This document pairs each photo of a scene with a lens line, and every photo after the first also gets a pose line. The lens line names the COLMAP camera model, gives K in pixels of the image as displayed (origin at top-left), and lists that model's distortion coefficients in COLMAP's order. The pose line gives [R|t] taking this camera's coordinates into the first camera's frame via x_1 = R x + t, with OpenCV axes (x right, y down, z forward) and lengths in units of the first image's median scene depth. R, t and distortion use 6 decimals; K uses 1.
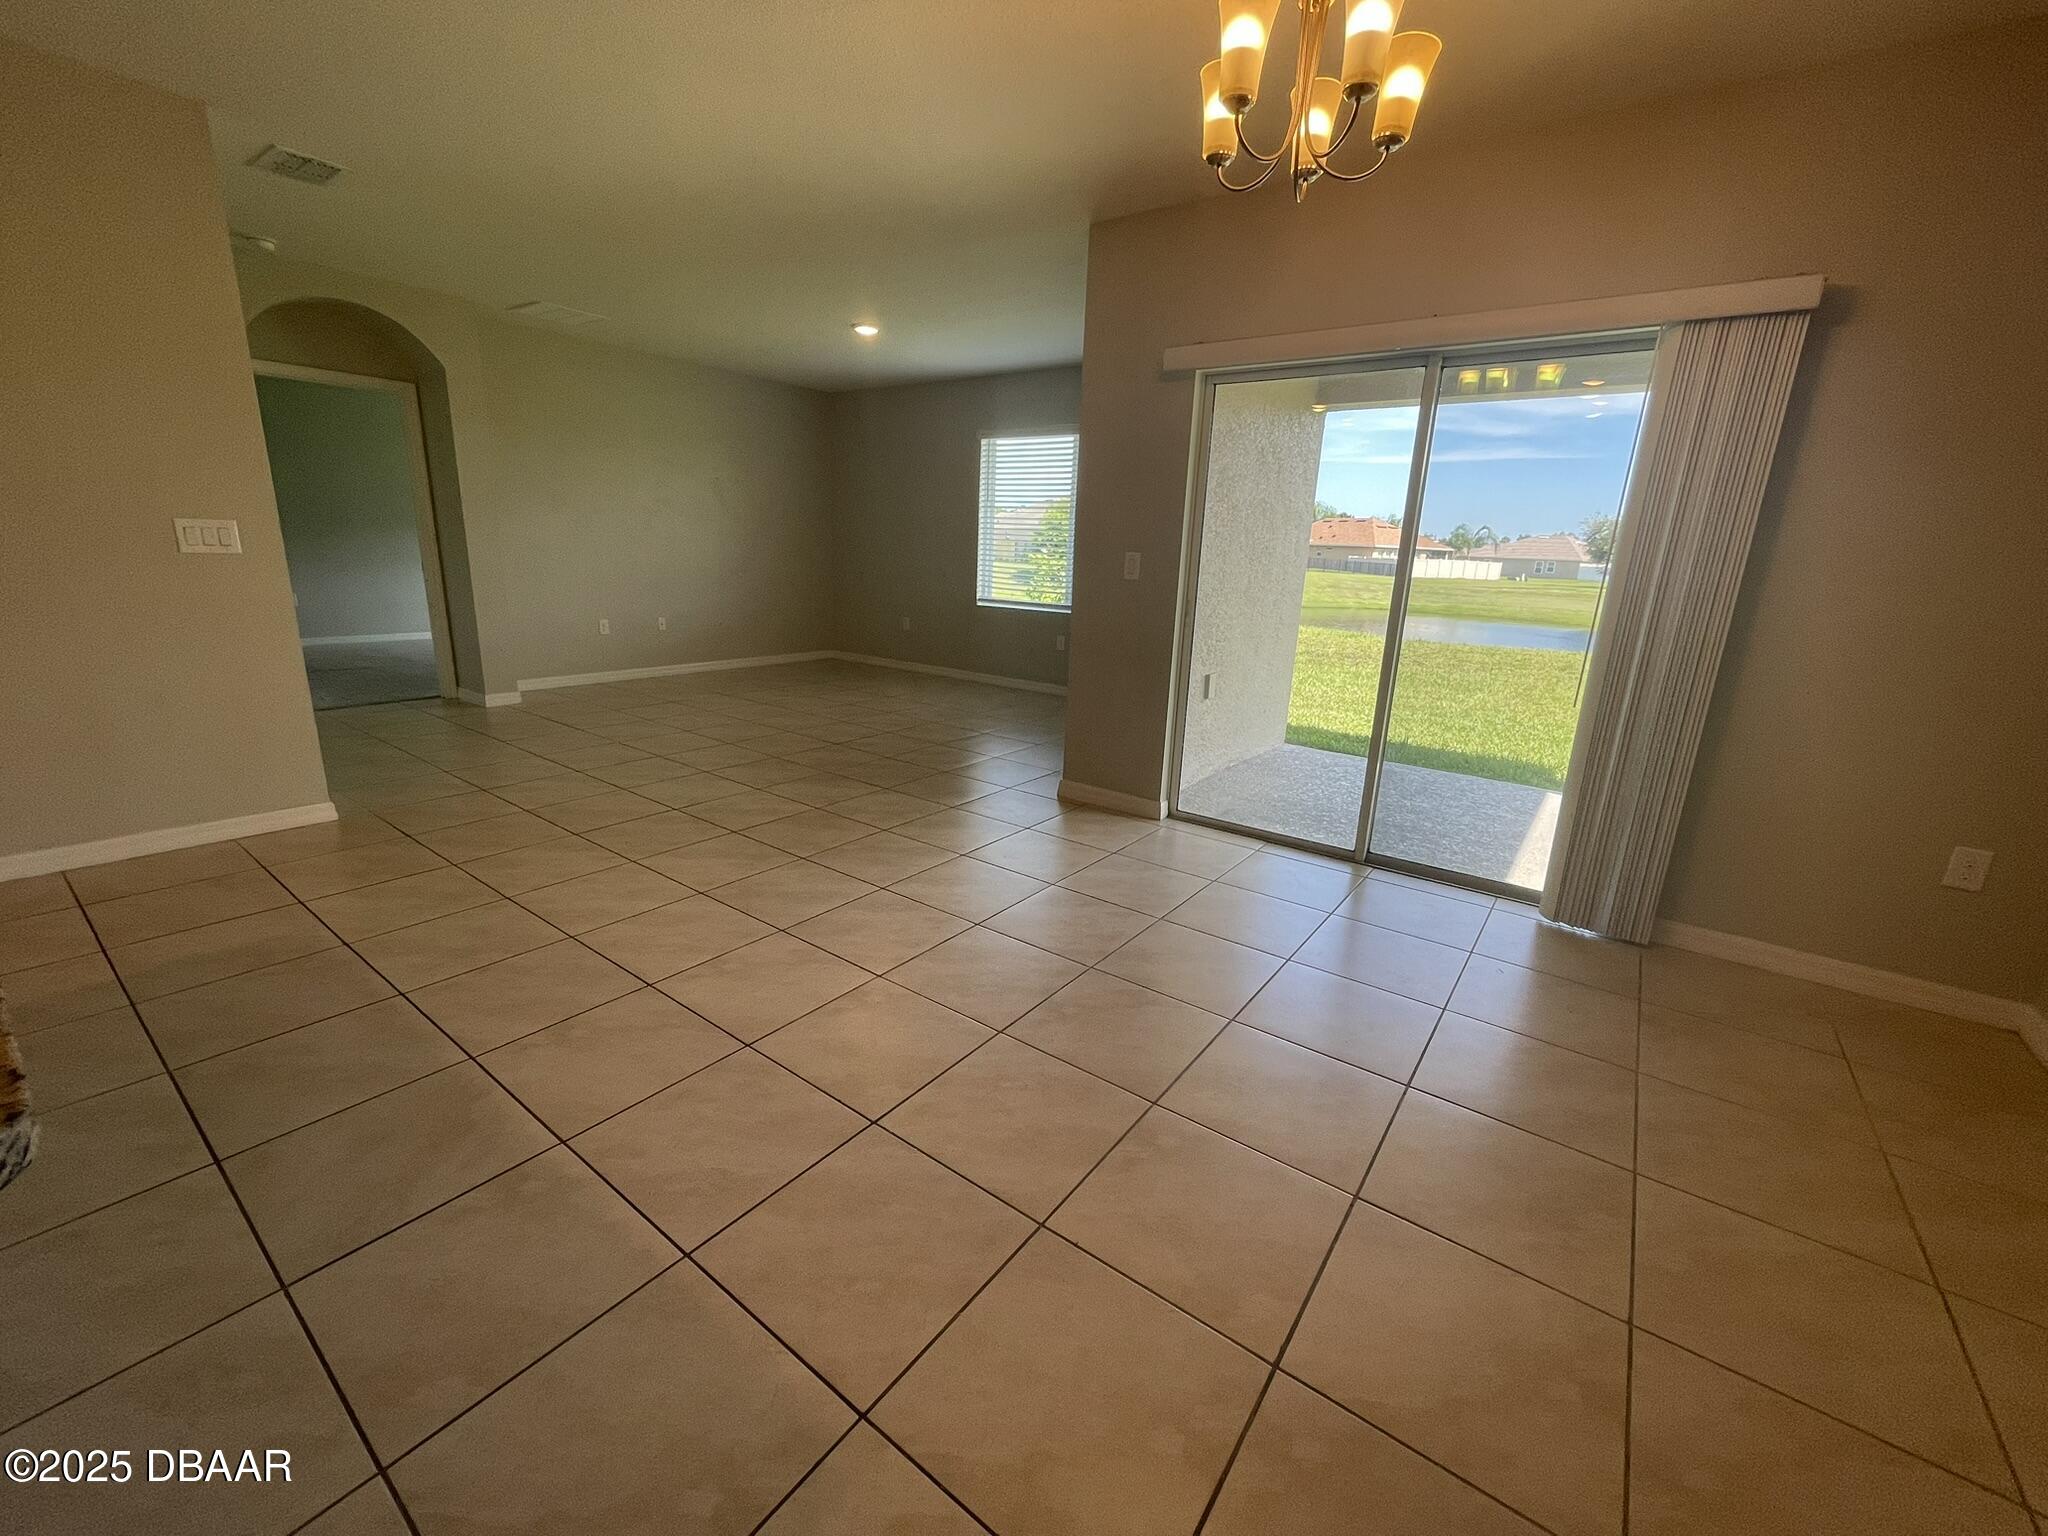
lens RADIAL K [[828.1, 0, 1021.2], [0, 828.1, 769.6], [0, 0, 1]] dist [-0.005880, 0.000660]
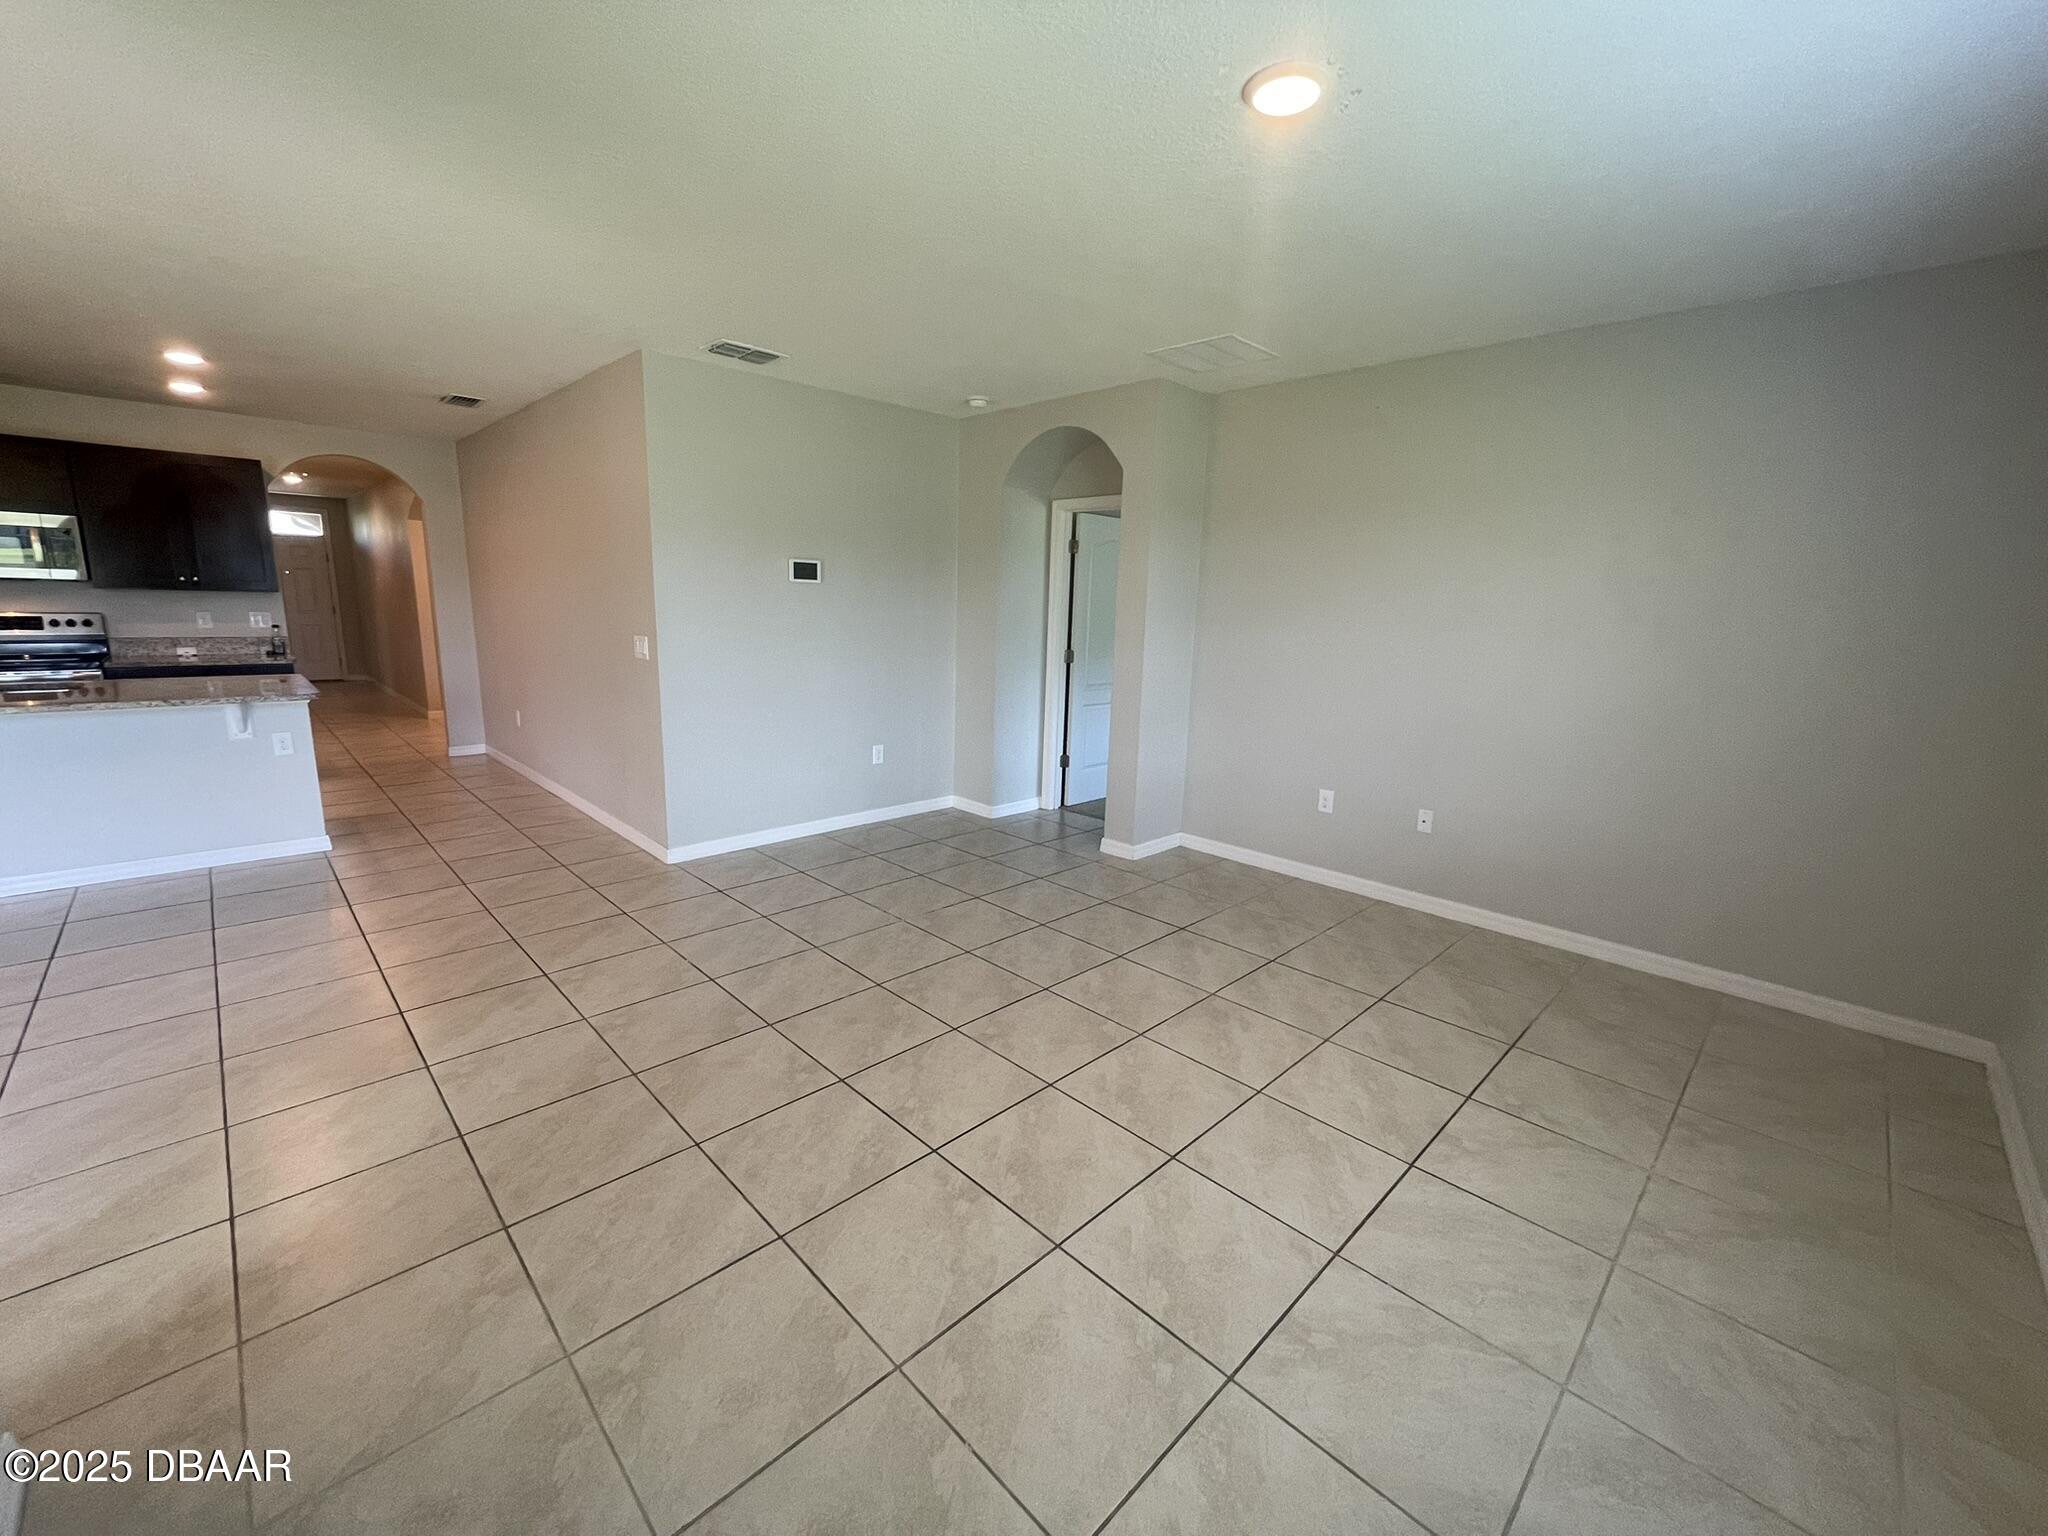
lens RADIAL K [[828.1, 0, 1021.0], [0, 828.1, 775.3], [0, 0, 1]] dist [-0.005880, 0.000660]
pose [[-0.155604, 0.158290, -0.975055, 0.191562], [-0.291951, 0.935613, 0.198478, -0.288361], [0.943691, 0.315552, -0.099372, 0.957921]]
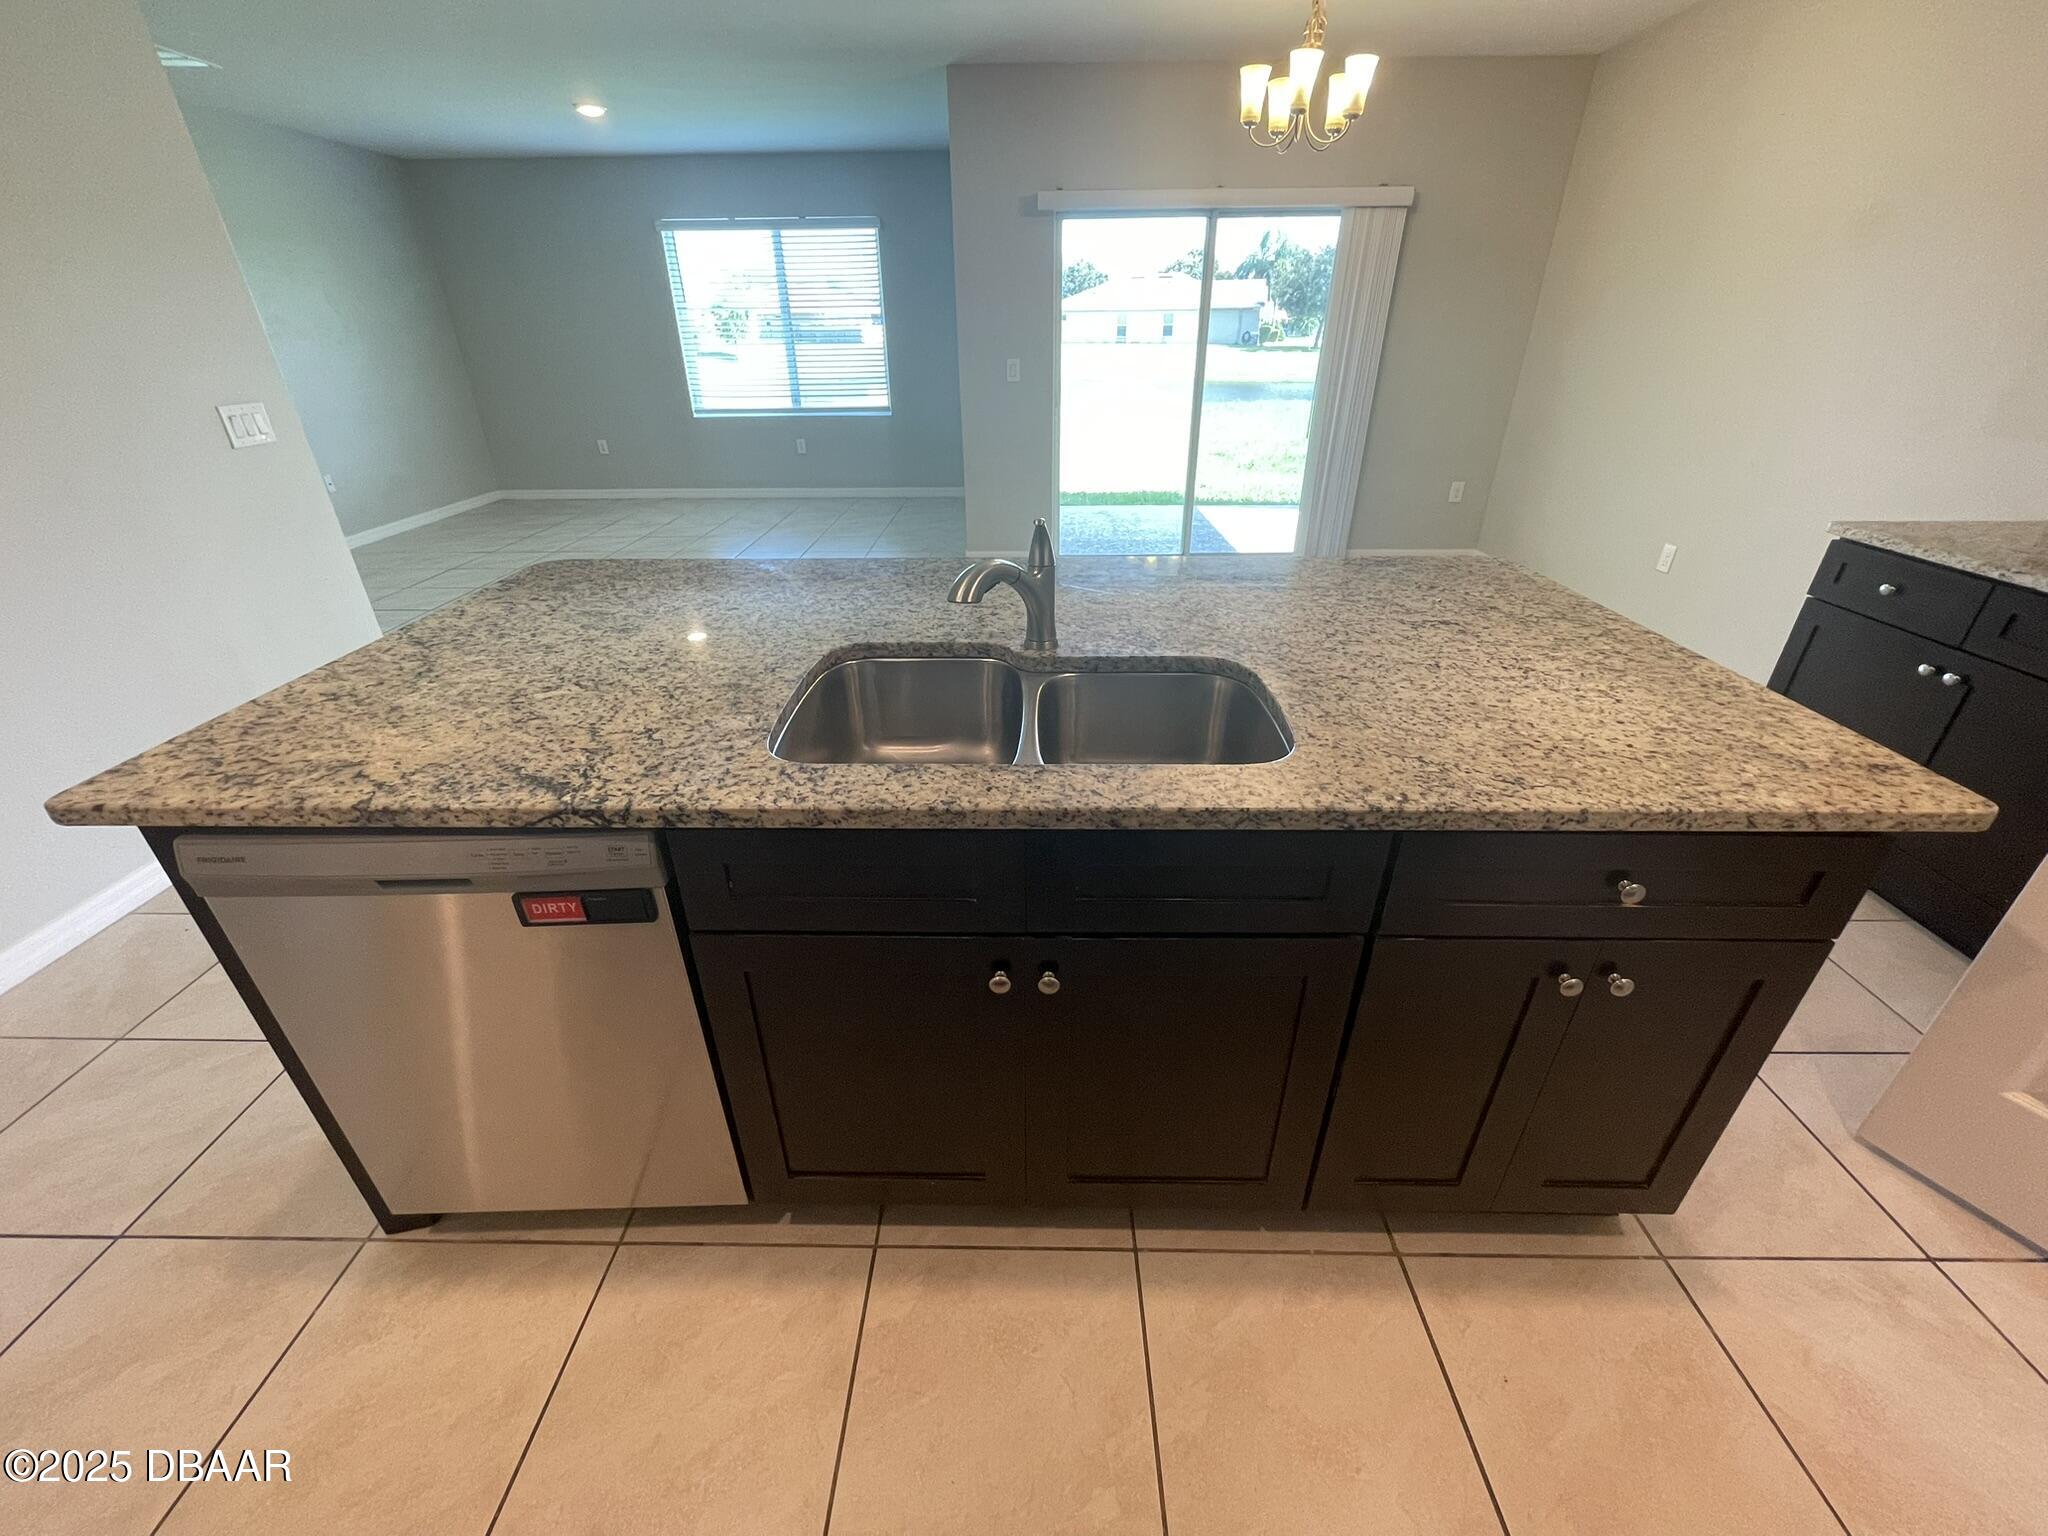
lens RADIAL K [[828.1, 0, 1022.9], [0, 828.1, 767.5], [0, 0, 1]] dist [-0.005880, 0.000660]
pose [[0.806380, -0.319013, 0.497978, -0.452718], [0.191862, 0.937608, 0.289964, -0.021854], [-0.559411, -0.138278, 0.817275, -0.103571]]
